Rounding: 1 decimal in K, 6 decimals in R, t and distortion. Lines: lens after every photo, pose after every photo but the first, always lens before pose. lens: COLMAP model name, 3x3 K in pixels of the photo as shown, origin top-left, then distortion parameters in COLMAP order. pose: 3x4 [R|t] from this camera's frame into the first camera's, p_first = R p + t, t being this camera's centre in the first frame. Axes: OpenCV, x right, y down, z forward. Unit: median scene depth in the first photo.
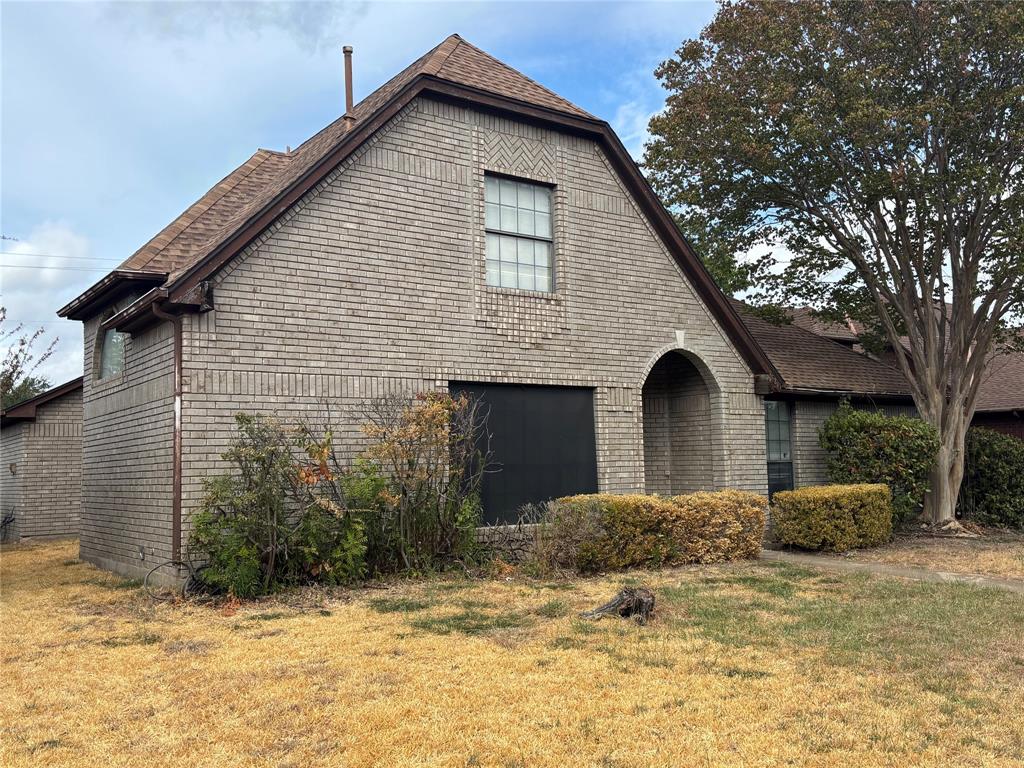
lens RADIAL K [[945.1, 0, 510.7], [0, 945.1, 383.9], [0, 0, 1]] dist [-0.005662, 0.000000]
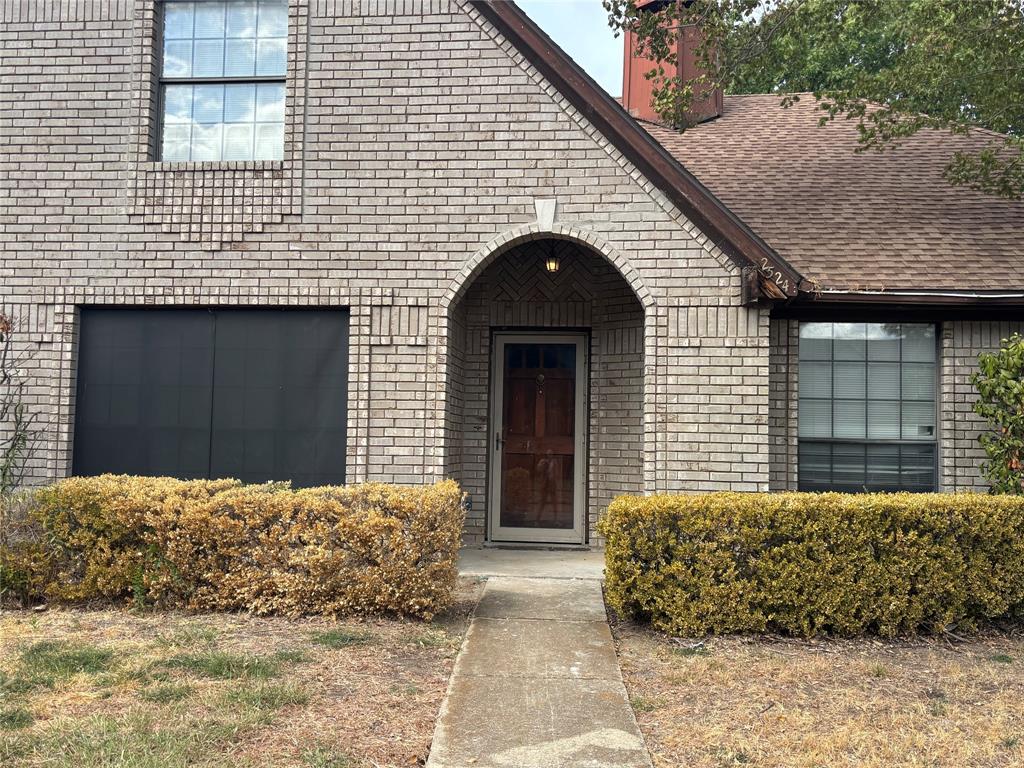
lens RADIAL K [[945.1, 0, 520.9], [0, 945.1, 404.2], [0, 0, 1]] dist [-0.005662, 0.000000]
pose [[0.768005, -0.000182, -0.640444, 0.579809], [0.025291, 0.999229, 0.030044, 0.052539], [0.639944, -0.039272, 0.767417, 0.614212]]
